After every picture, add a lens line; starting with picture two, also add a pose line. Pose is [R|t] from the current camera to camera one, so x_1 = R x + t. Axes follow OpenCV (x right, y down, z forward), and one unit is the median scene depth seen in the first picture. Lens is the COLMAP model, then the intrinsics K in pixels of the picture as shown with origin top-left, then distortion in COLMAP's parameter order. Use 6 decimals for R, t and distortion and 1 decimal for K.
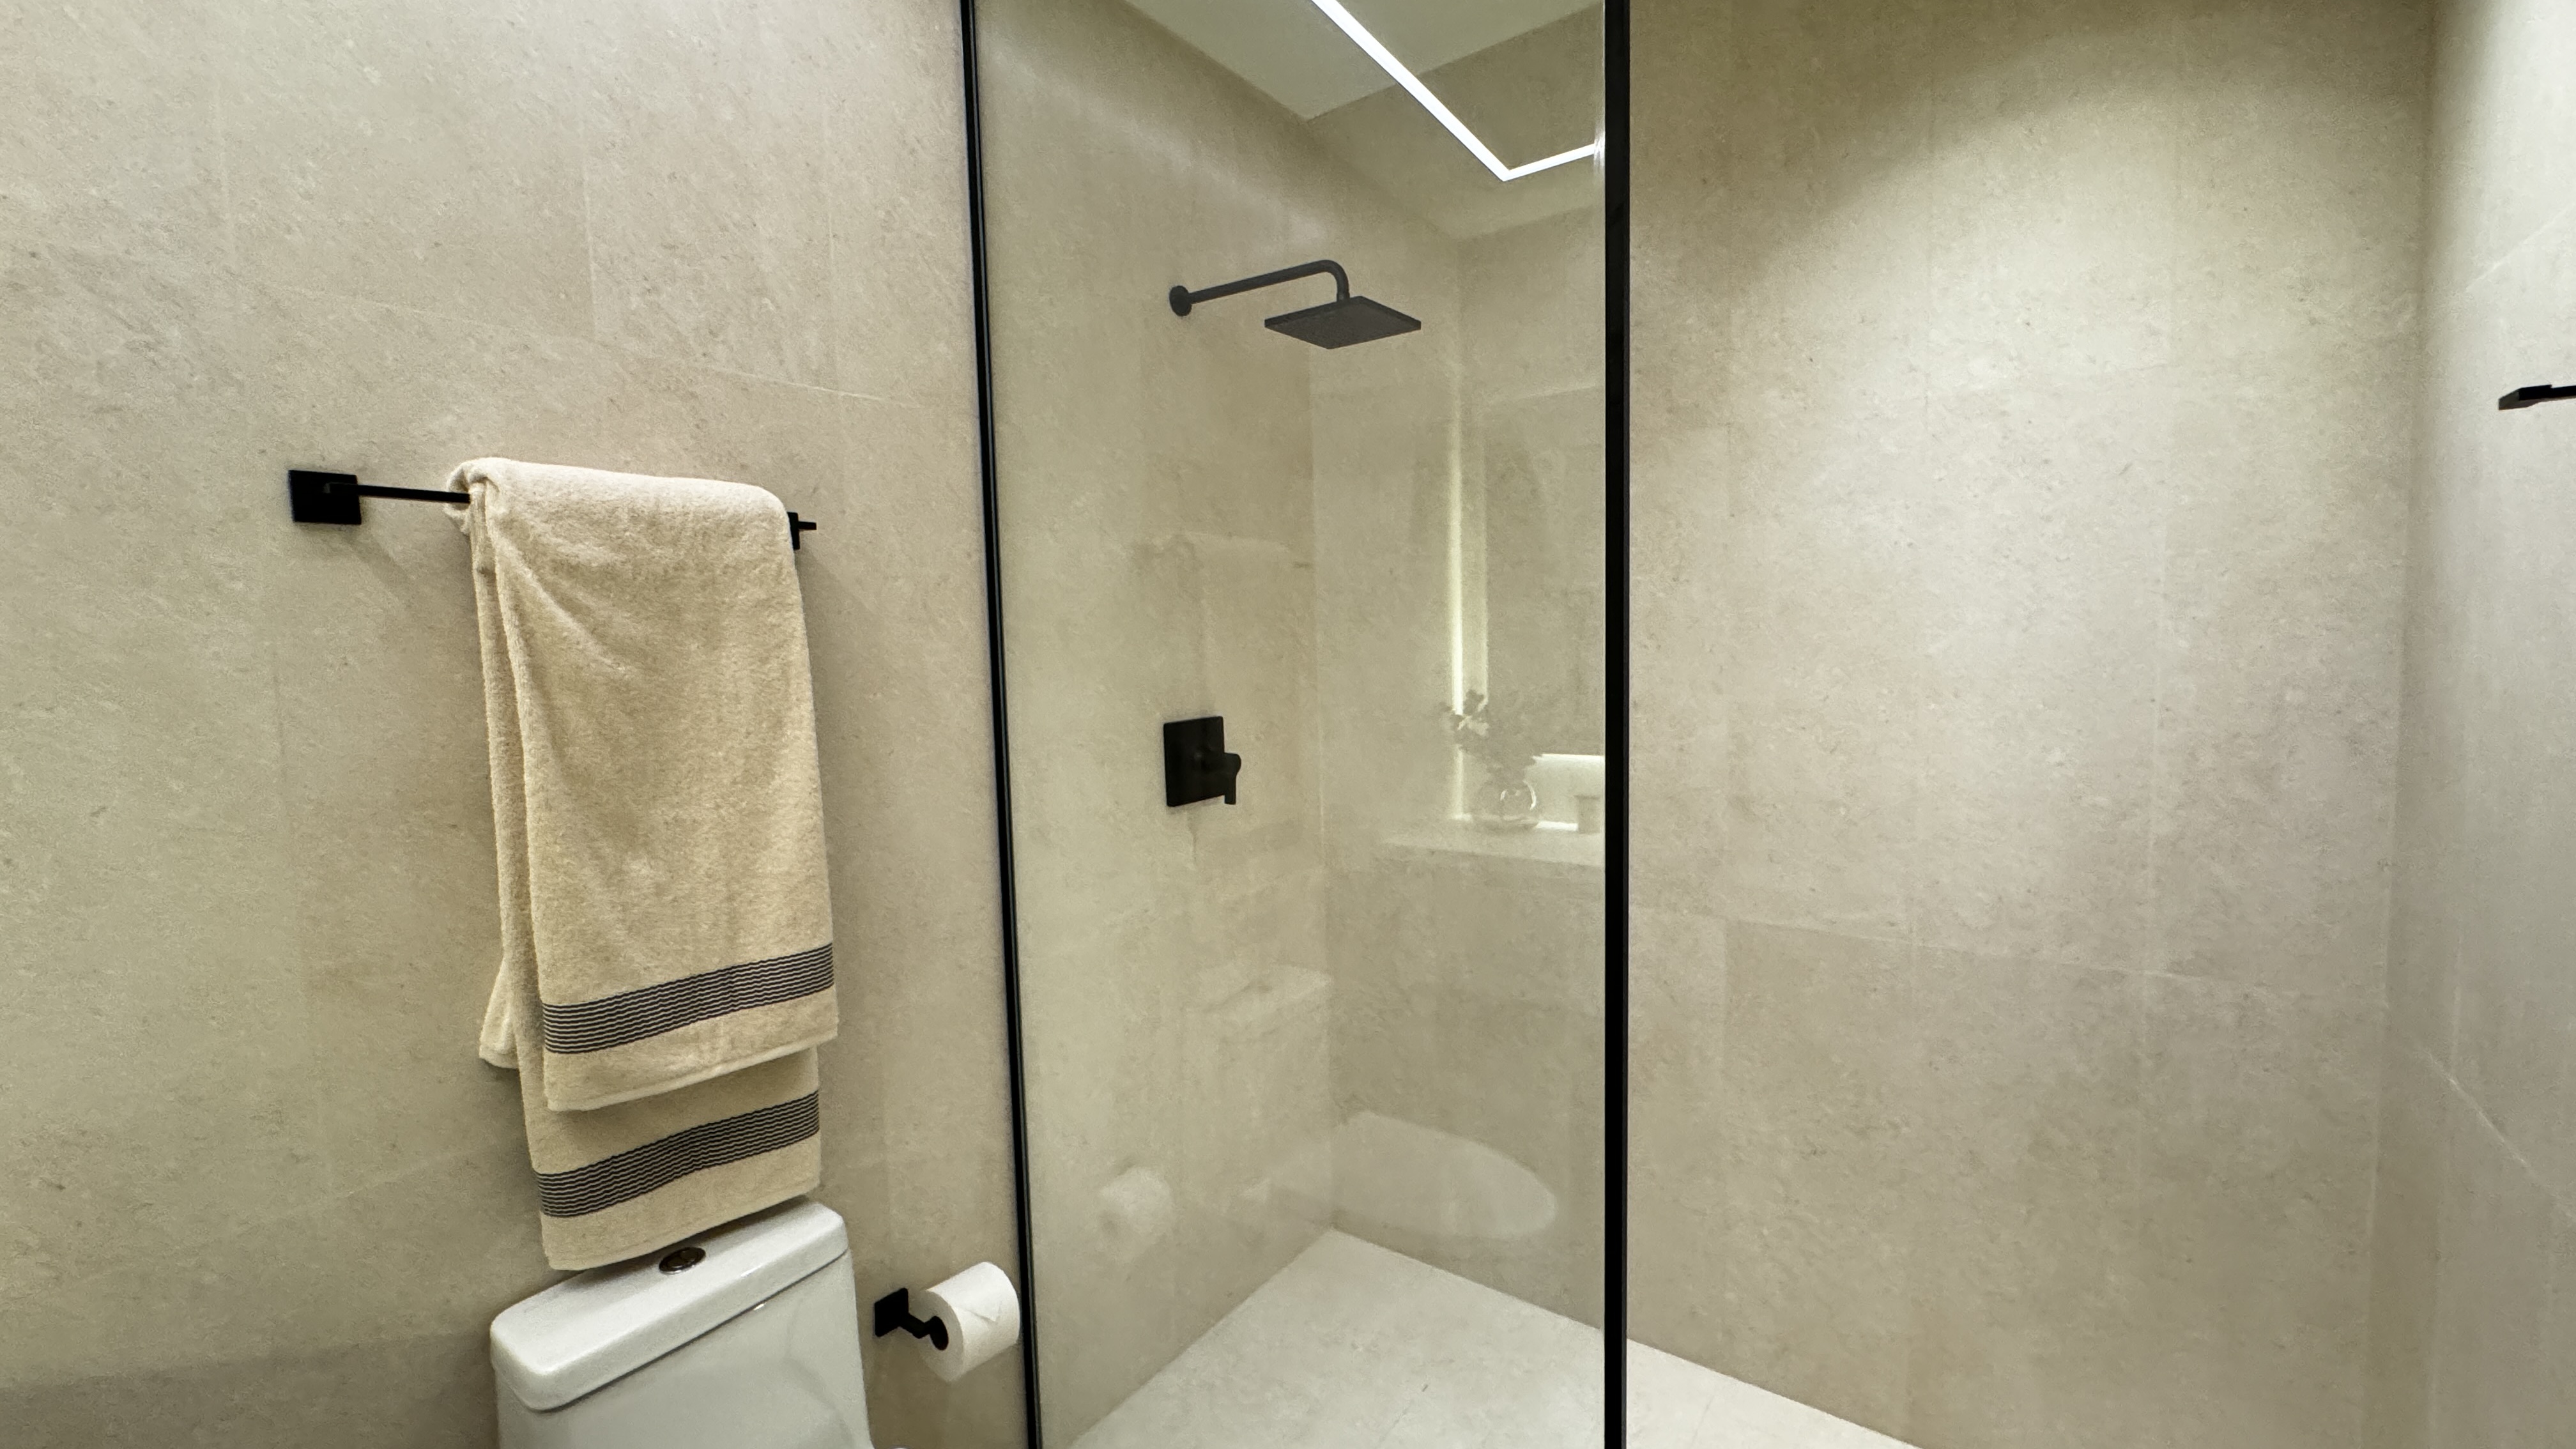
lens RADIAL K [[1043.6, 0, 1288.0], [0, 1043.6, 724.5], [0, 0, 1]] dist [-0.002552, -0.000154]
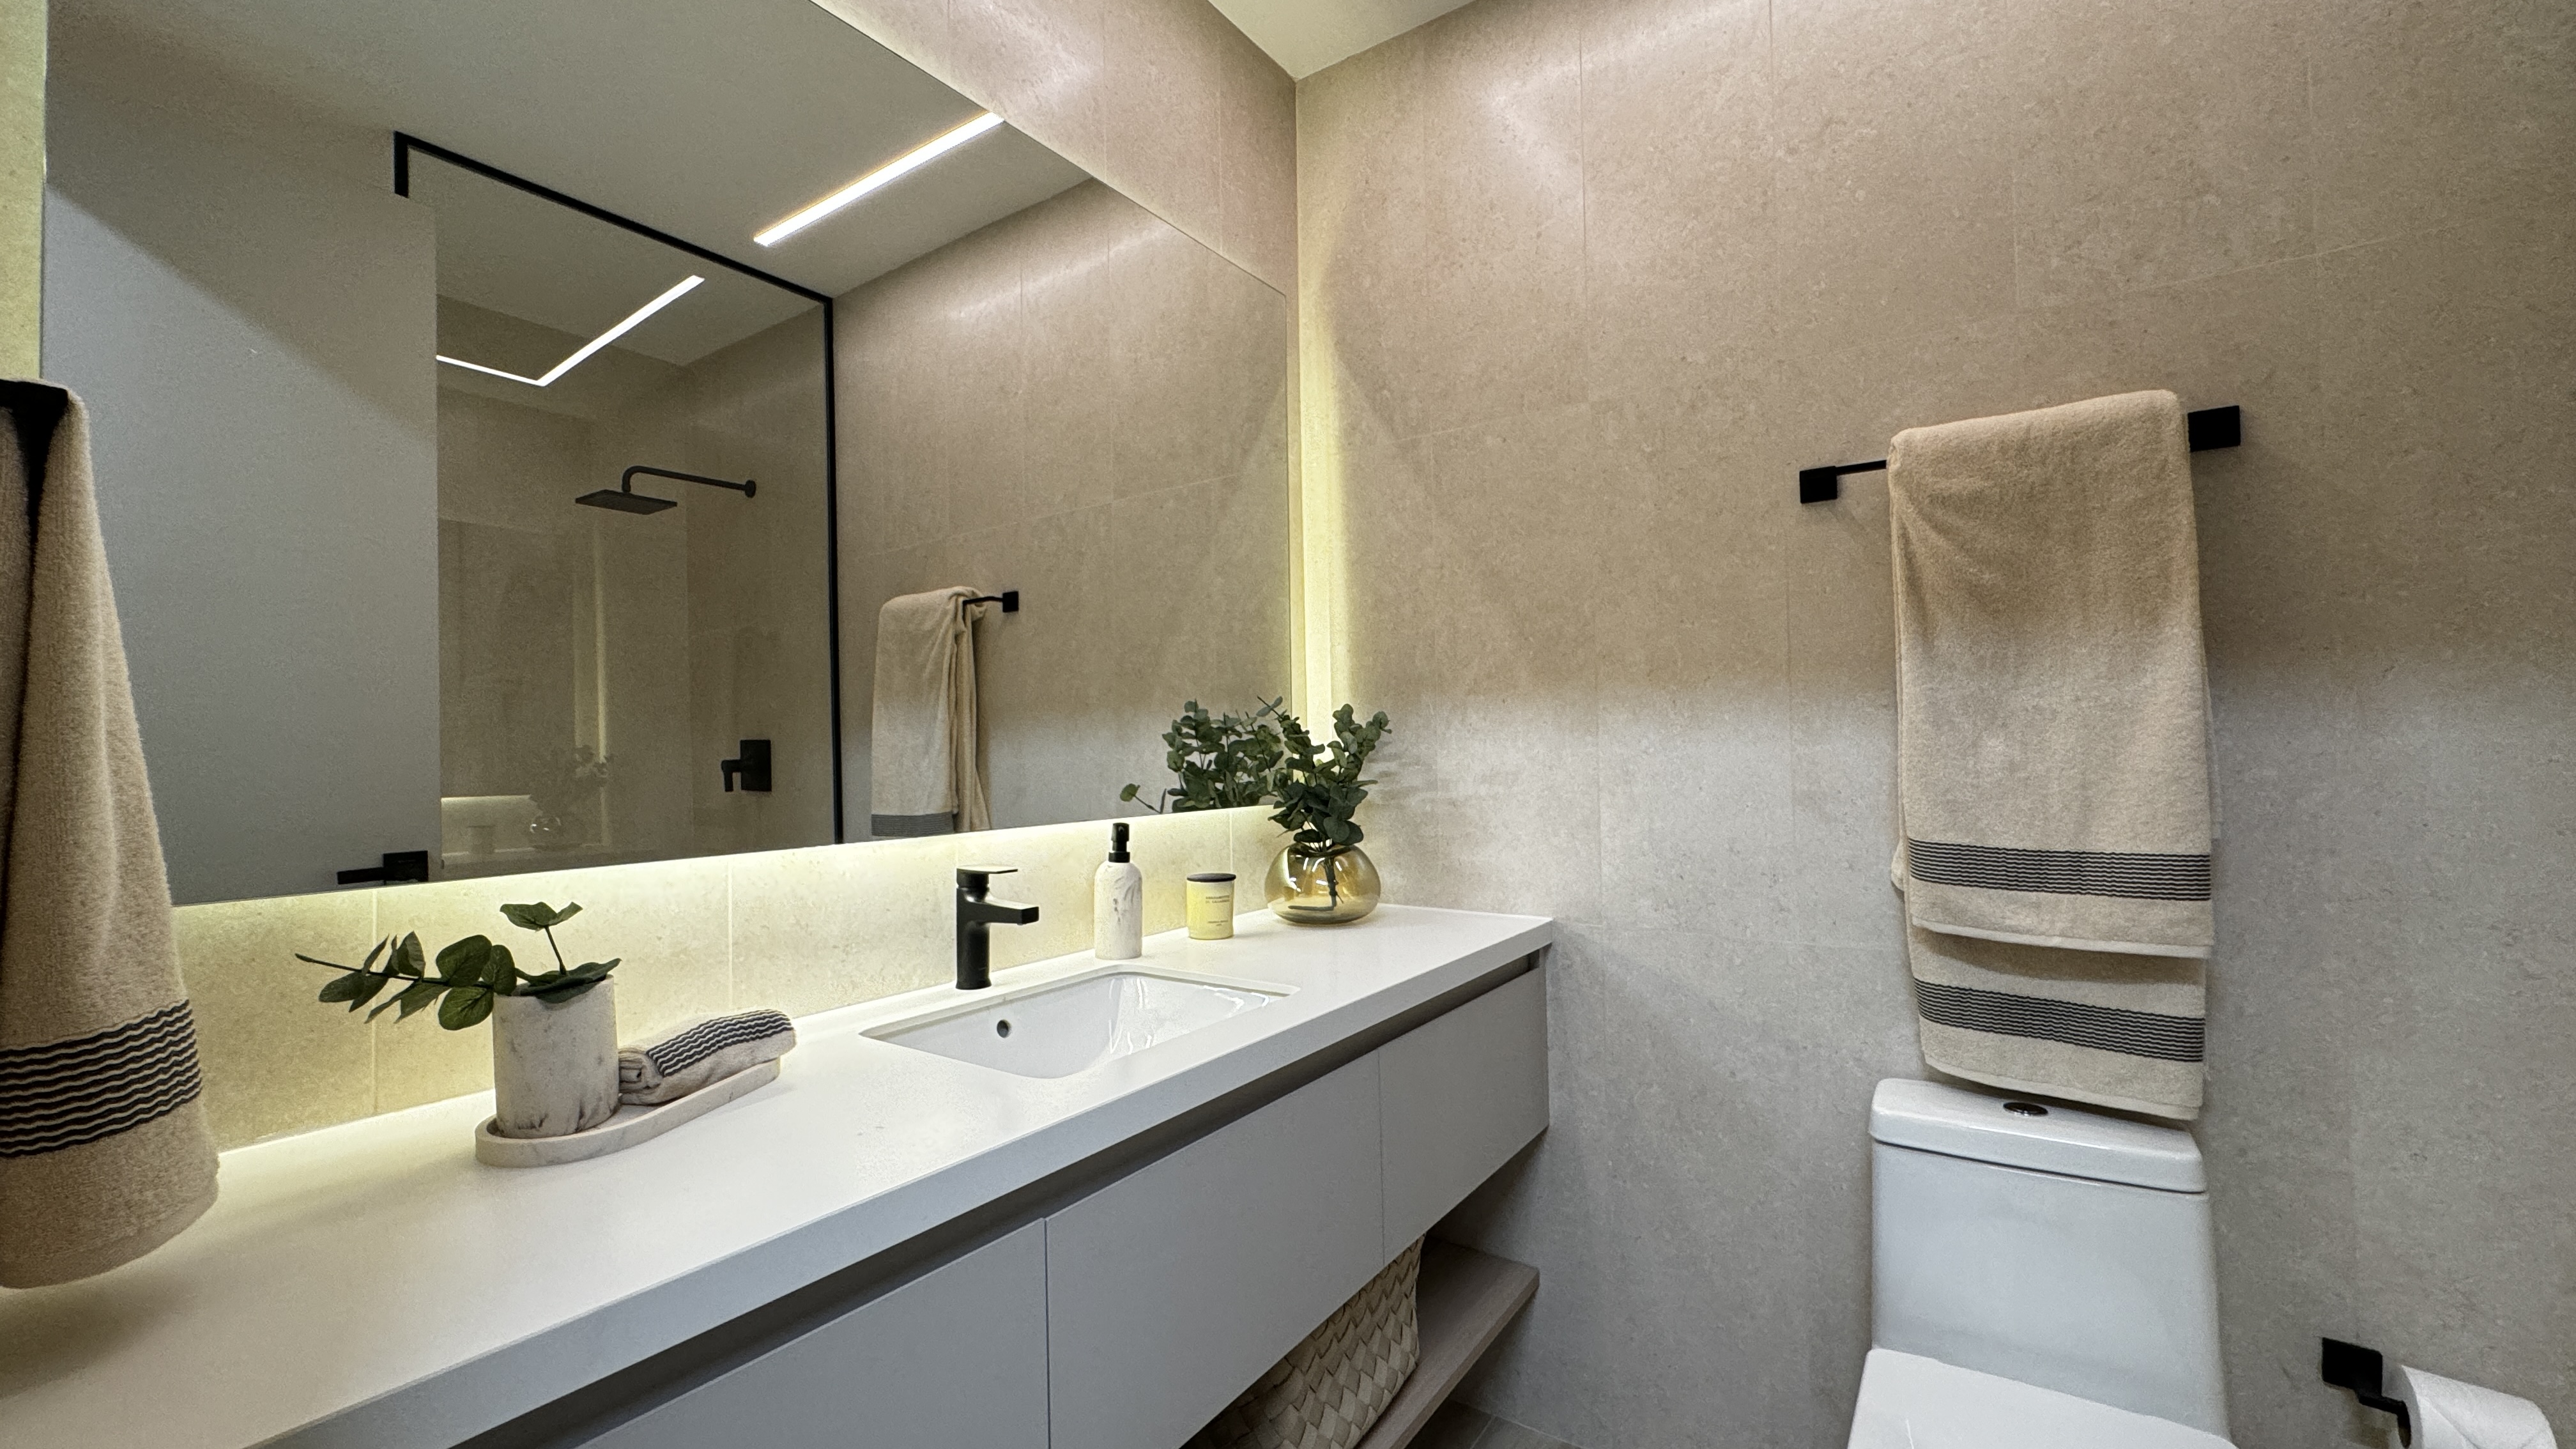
lens RADIAL K [[1043.6, 0, 1288.0], [0, 1043.6, 724.5], [0, 0, 1]] dist [-0.002552, -0.000154]
pose [[0.026519, 0.003452, -0.999642, 0.520112], [-0.062699, 0.998031, 0.001783, 0.158925], [0.997680, 0.062629, 0.026683, 0.168493]]
